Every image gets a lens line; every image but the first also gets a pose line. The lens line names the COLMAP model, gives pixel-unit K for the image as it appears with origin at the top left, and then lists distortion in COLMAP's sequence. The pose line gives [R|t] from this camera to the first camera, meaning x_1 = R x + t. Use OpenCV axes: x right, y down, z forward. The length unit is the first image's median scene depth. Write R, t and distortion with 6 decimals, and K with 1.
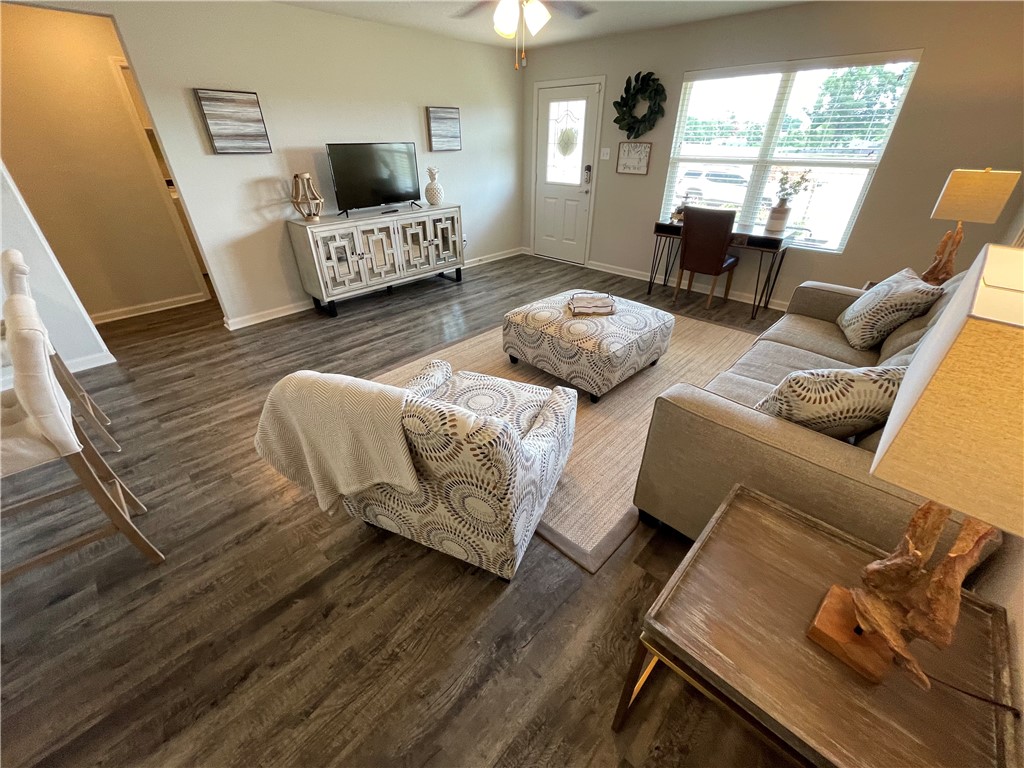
lens RADIAL K [[410.9, 0, 515.5], [0, 410.9, 383.4], [0, 0, 1]] dist [-0.001077, 0.000140]
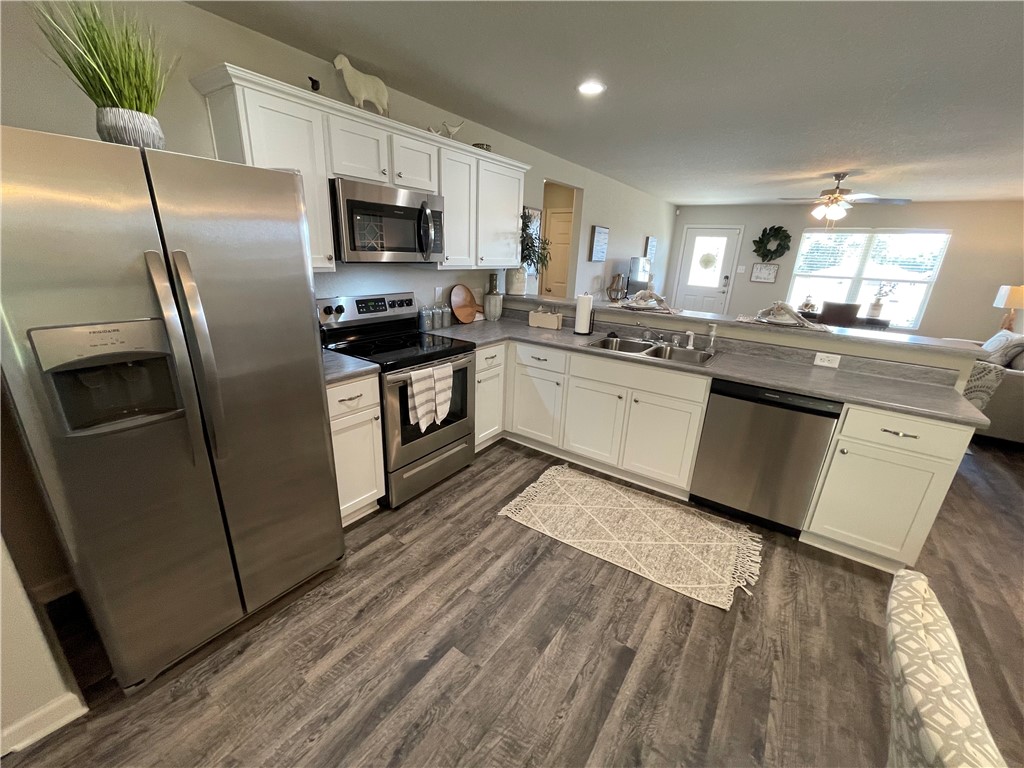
lens RADIAL K [[410.9, 0, 507.0], [0, 410.9, 391.0], [0, 0, 1]] dist [-0.001077, 0.000140]
pose [[0.989570, -0.003244, 0.144015, -0.944239], [0.032069, 0.979619, -0.198287, 0.181992], [-0.140437, 0.200837, 0.969506, -0.307441]]
